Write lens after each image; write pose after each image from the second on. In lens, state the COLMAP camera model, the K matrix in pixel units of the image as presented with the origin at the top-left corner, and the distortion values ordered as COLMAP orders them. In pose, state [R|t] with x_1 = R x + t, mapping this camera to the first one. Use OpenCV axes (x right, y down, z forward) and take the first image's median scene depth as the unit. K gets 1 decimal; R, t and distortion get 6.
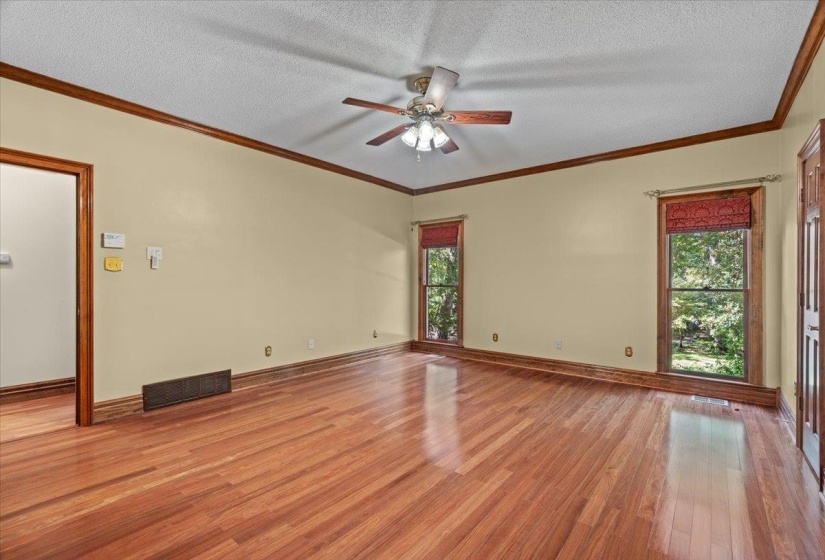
lens RADIAL K [[371.4, 0, 410.7], [0, 371.4, 284.7], [0, 0, 1]] dist [-0.011259, 0.000319]
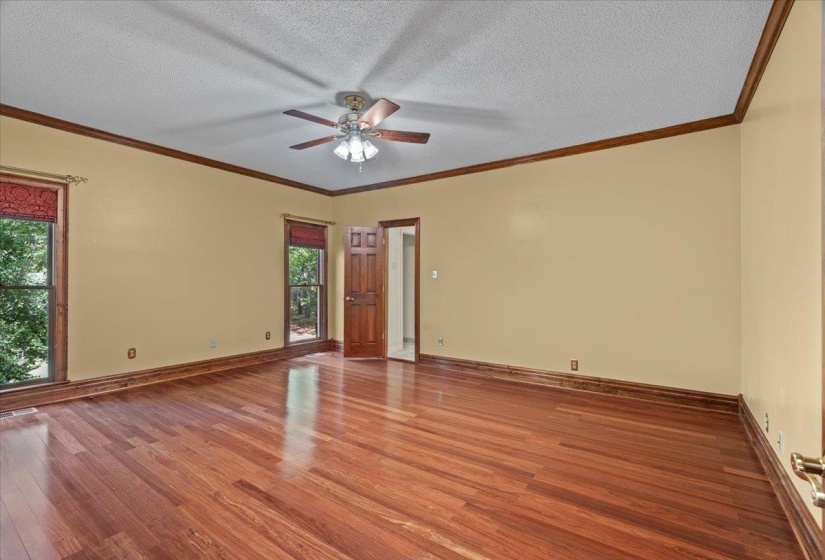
lens RADIAL K [[371.4, 0, 410.2], [0, 371.4, 277.9], [0, 0, 1]] dist [-0.011259, 0.000319]
pose [[-0.059276, 0.004635, 0.998231, -0.910192], [0.004154, 0.999982, -0.004397, -0.011076], [-0.998233, 0.003886, -0.059294, 0.774899]]
